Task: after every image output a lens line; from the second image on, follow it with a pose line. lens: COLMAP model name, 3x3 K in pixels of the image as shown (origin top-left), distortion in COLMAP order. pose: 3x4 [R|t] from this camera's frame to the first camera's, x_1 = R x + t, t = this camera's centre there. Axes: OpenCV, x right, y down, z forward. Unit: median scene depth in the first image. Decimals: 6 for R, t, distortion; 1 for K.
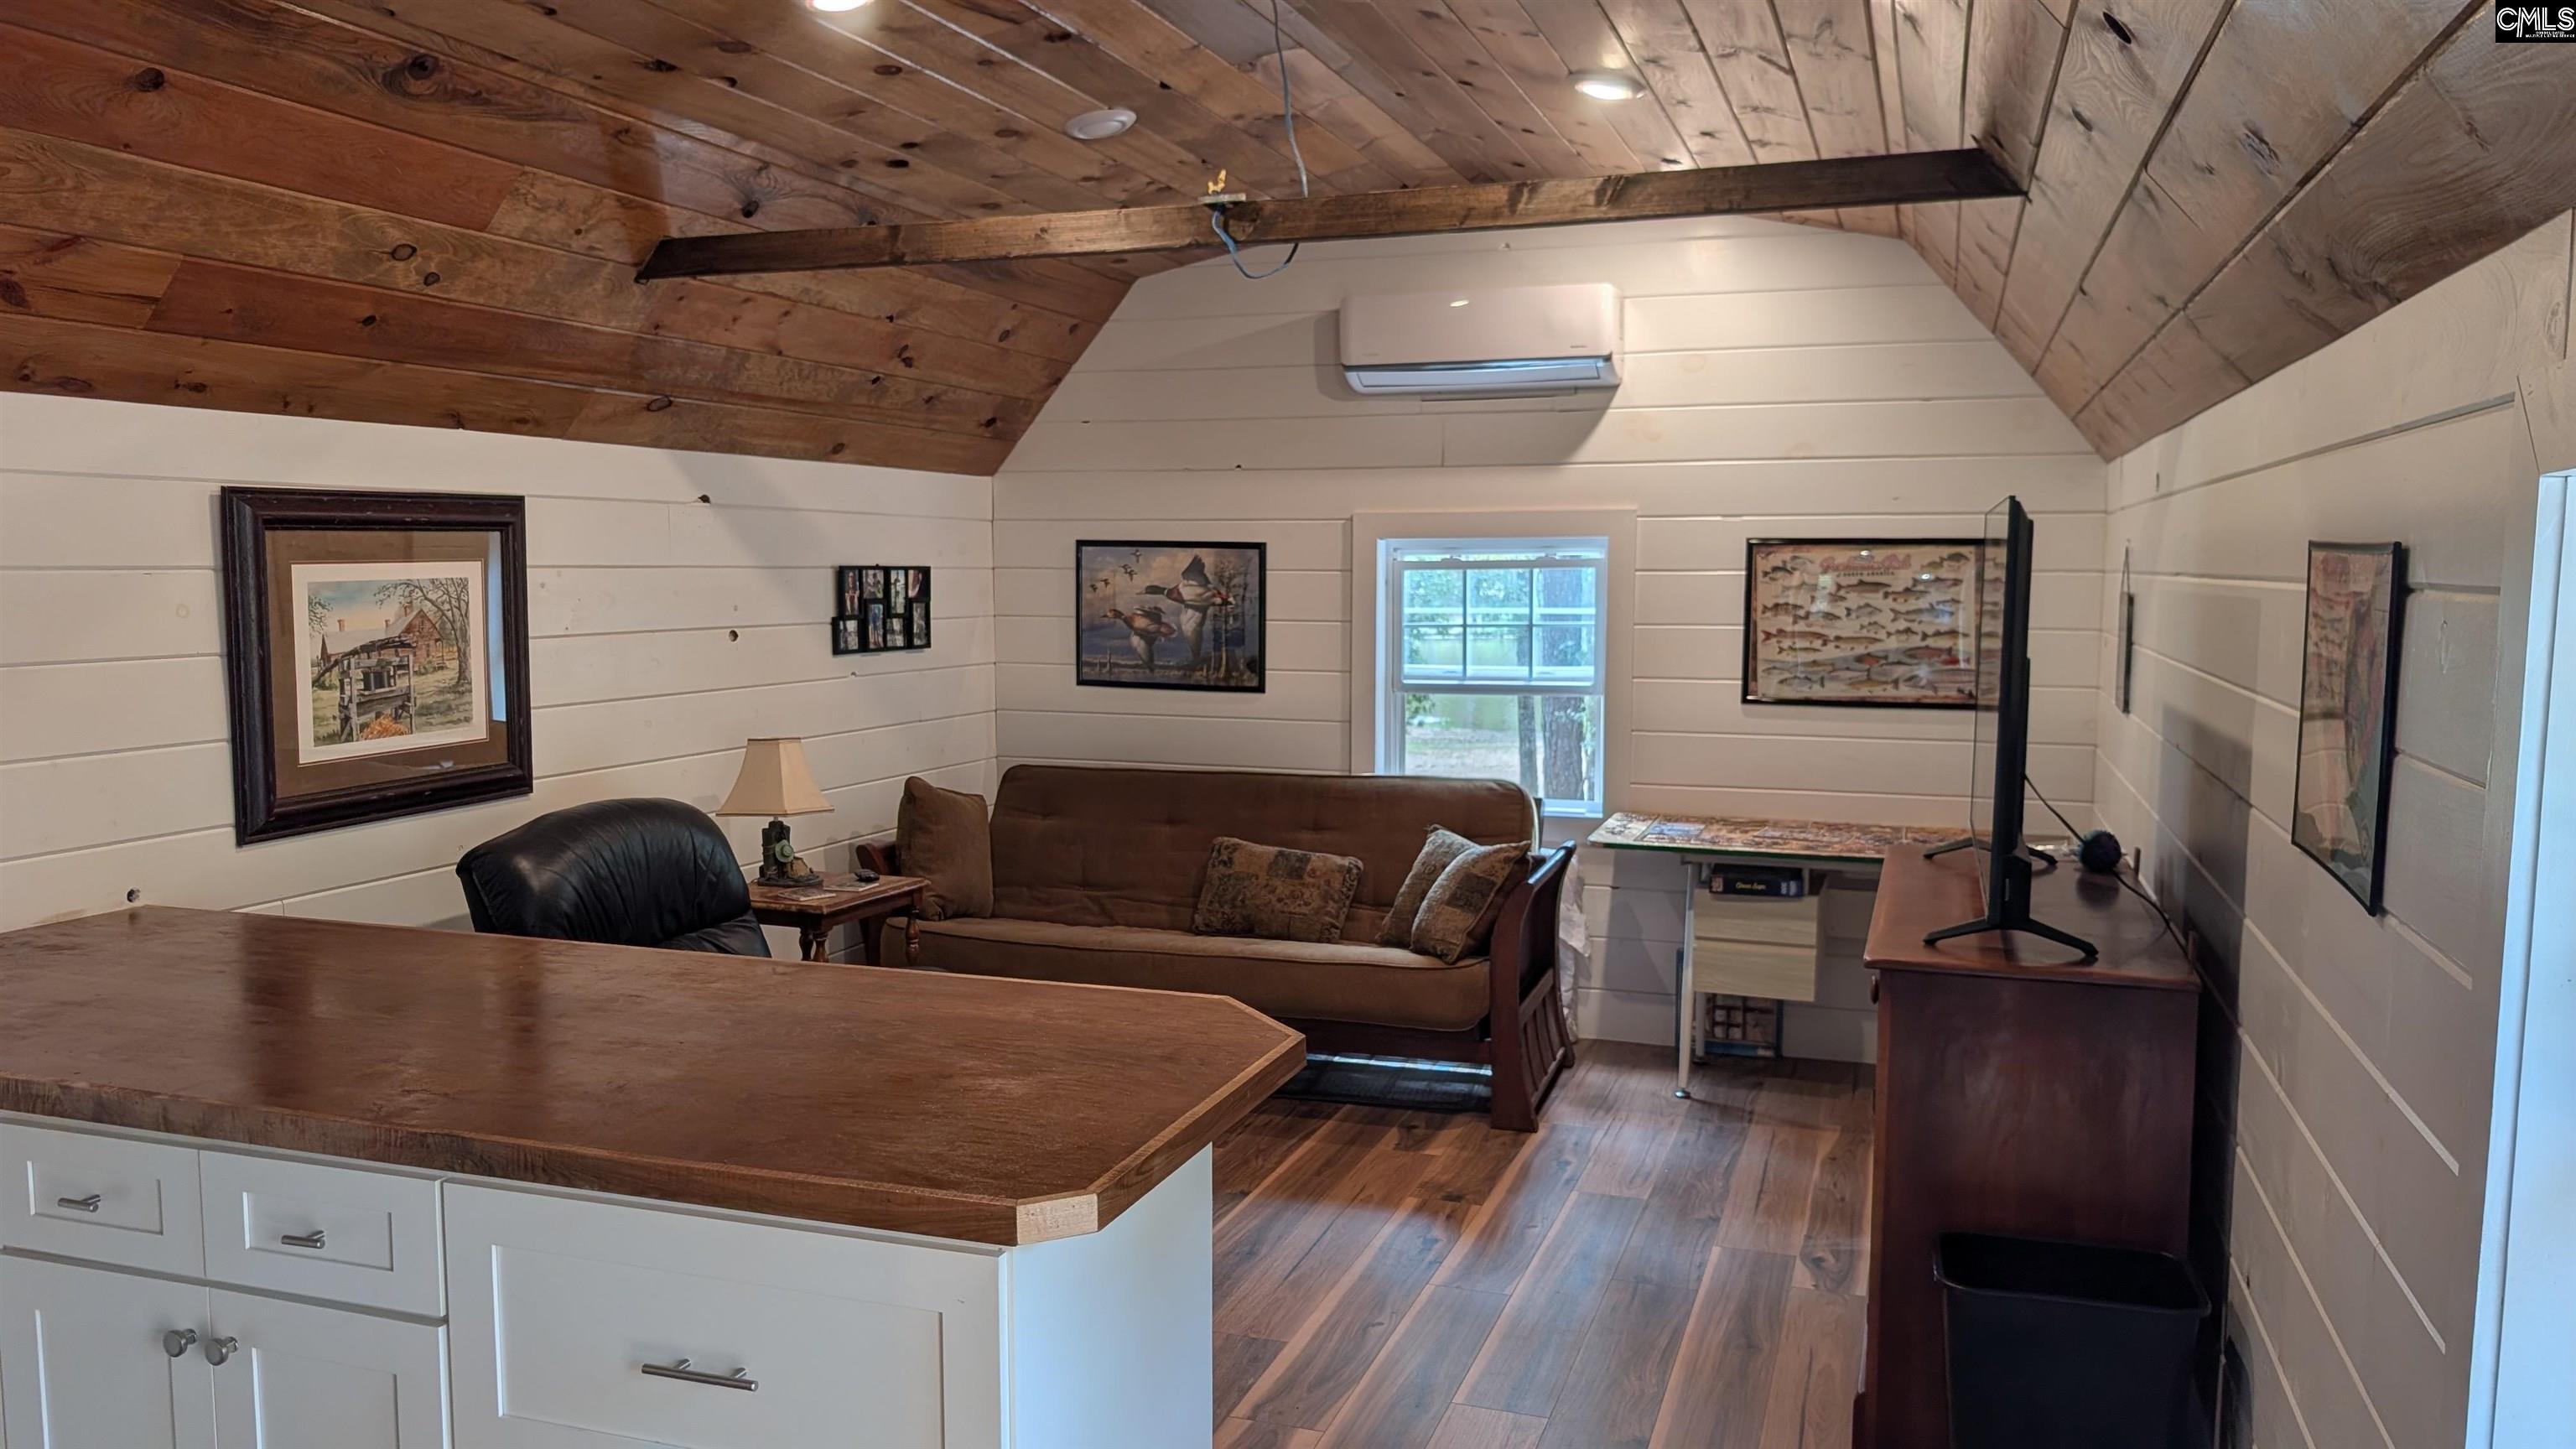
lens RADIAL K [[1873.3, 0, 1307.2], [0, 1873.3, 720.9], [0, 0, 1]] dist [0.011102, -0.005192]
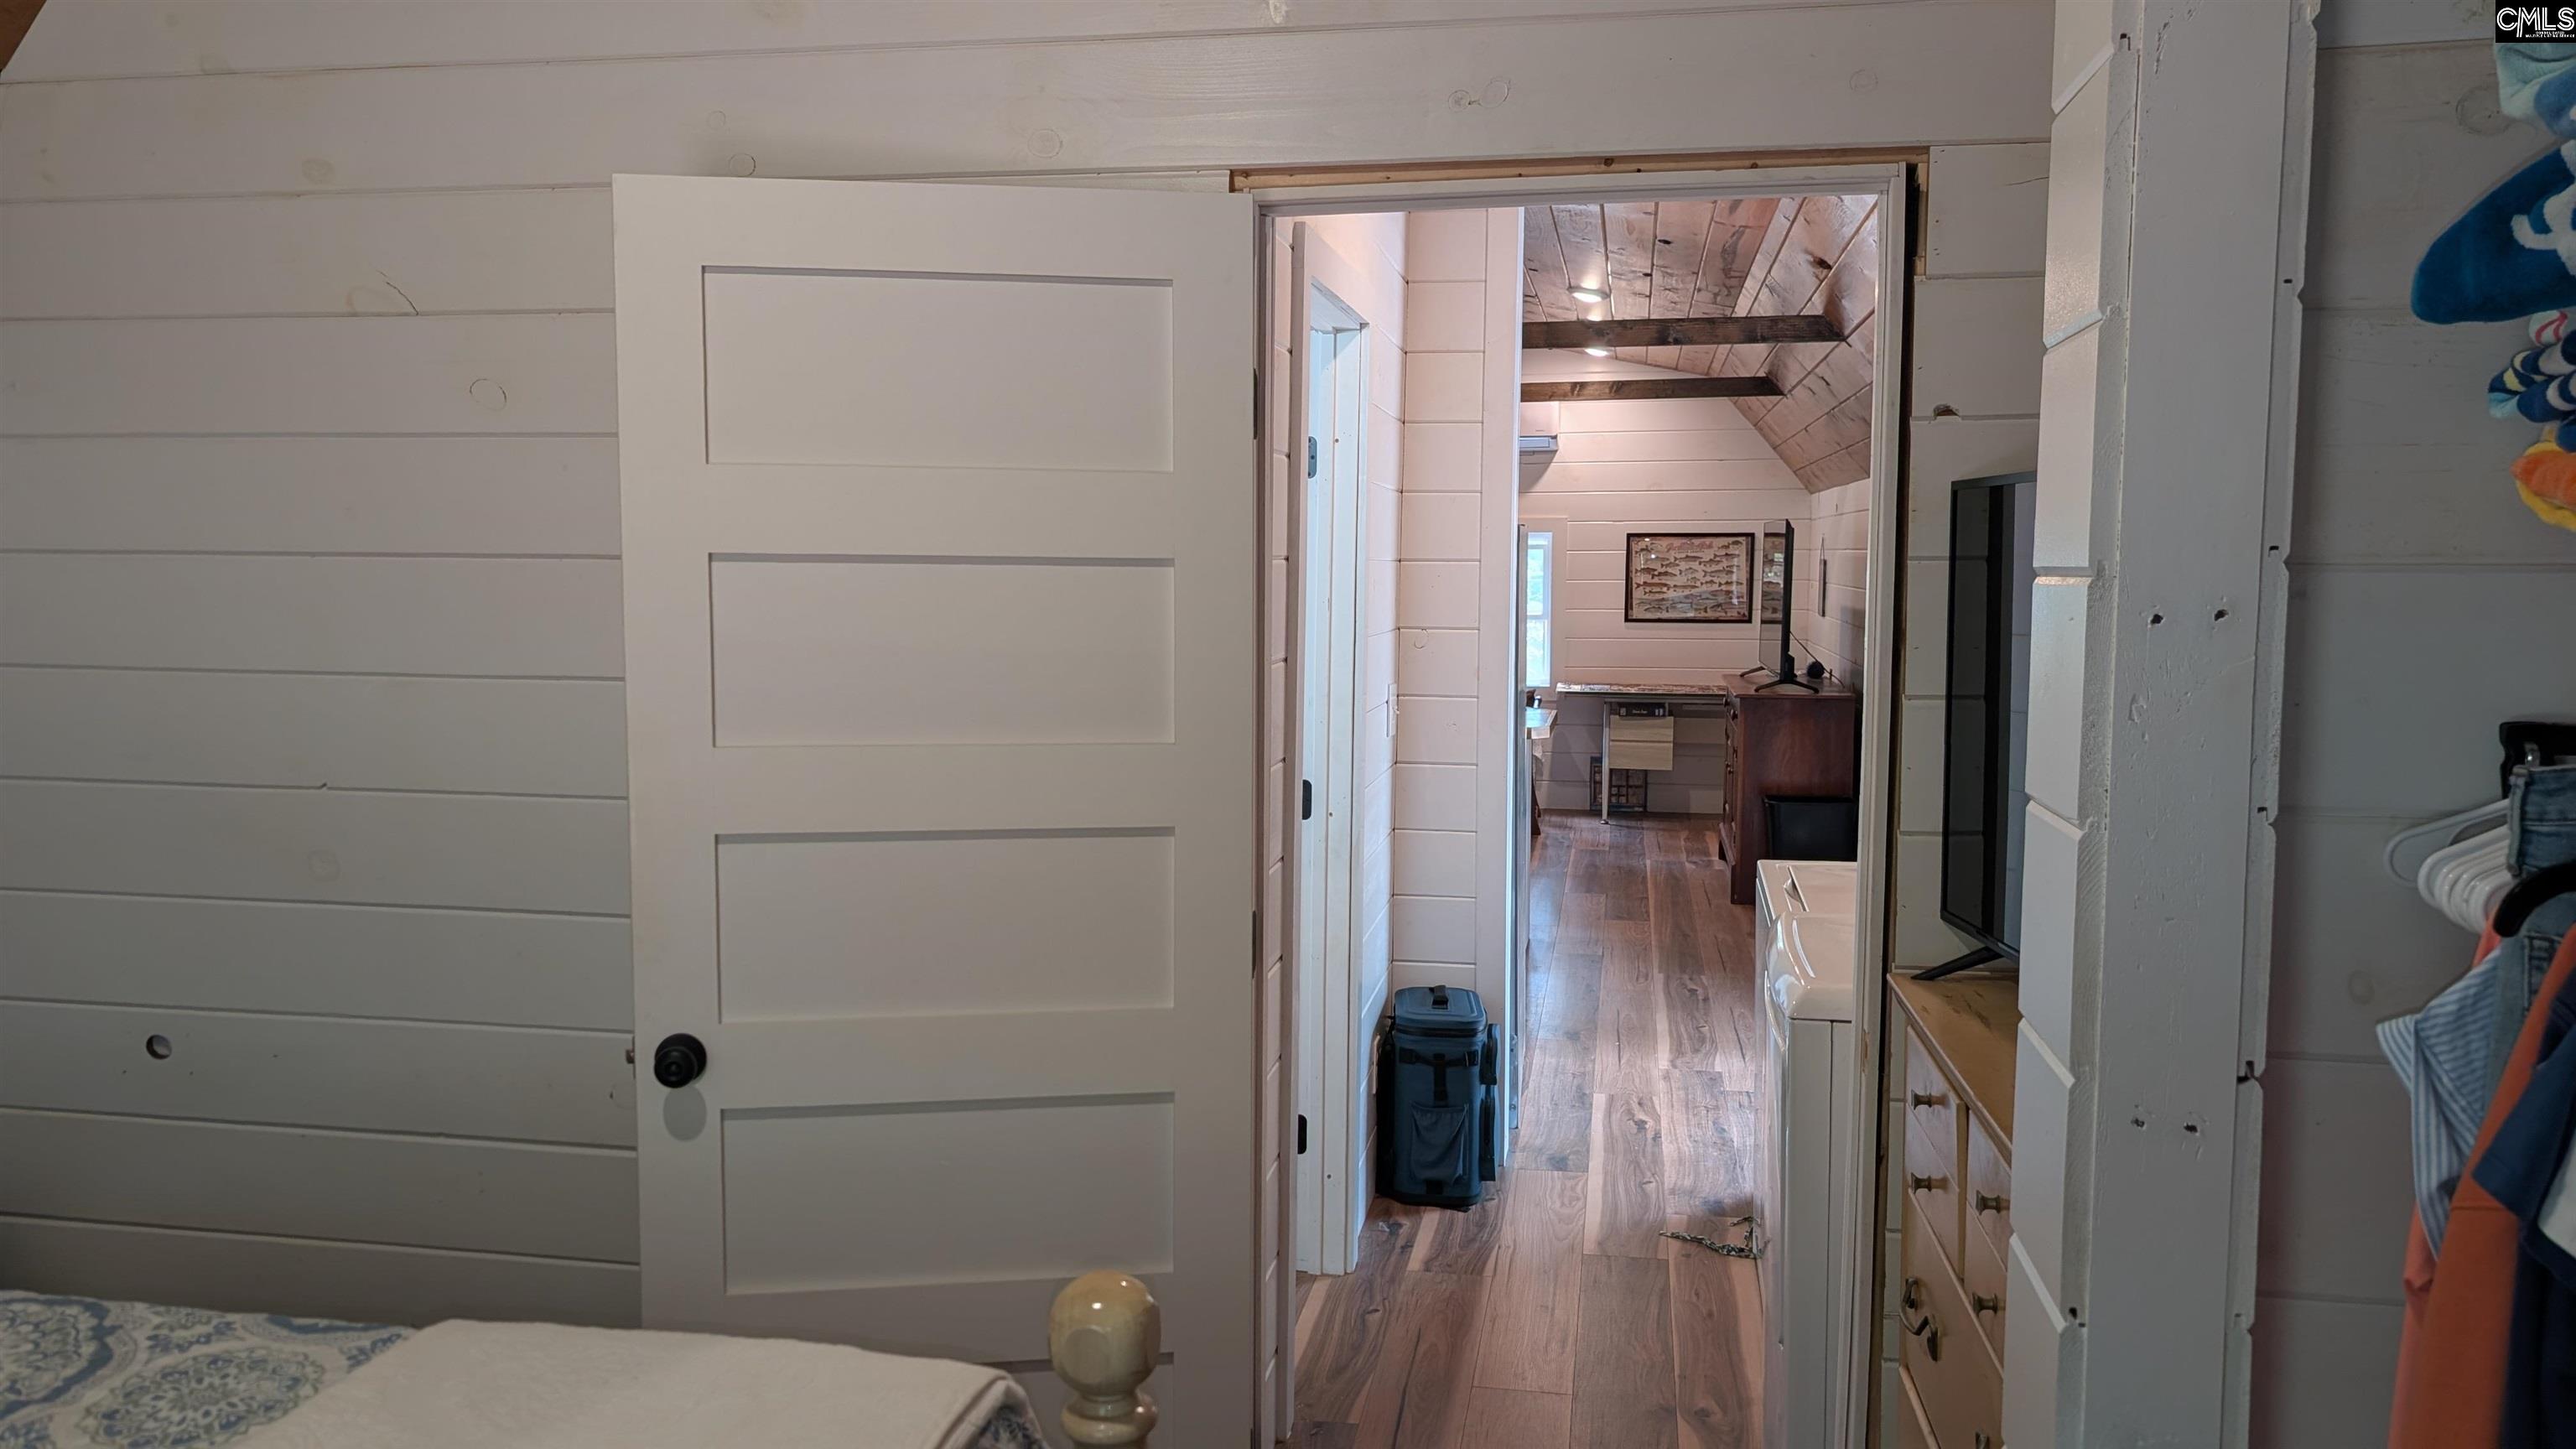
lens RADIAL K [[1873.3, 0, 1271.9], [0, 1873.3, 726.9], [0, 0, 1]] dist [0.011102, -0.005192]
pose [[0.990445, -0.014995, 0.137088, -0.384679], [0.013780, 0.999857, 0.009805, 0.074445], [-0.137216, -0.007822, 0.990510, -0.824629]]
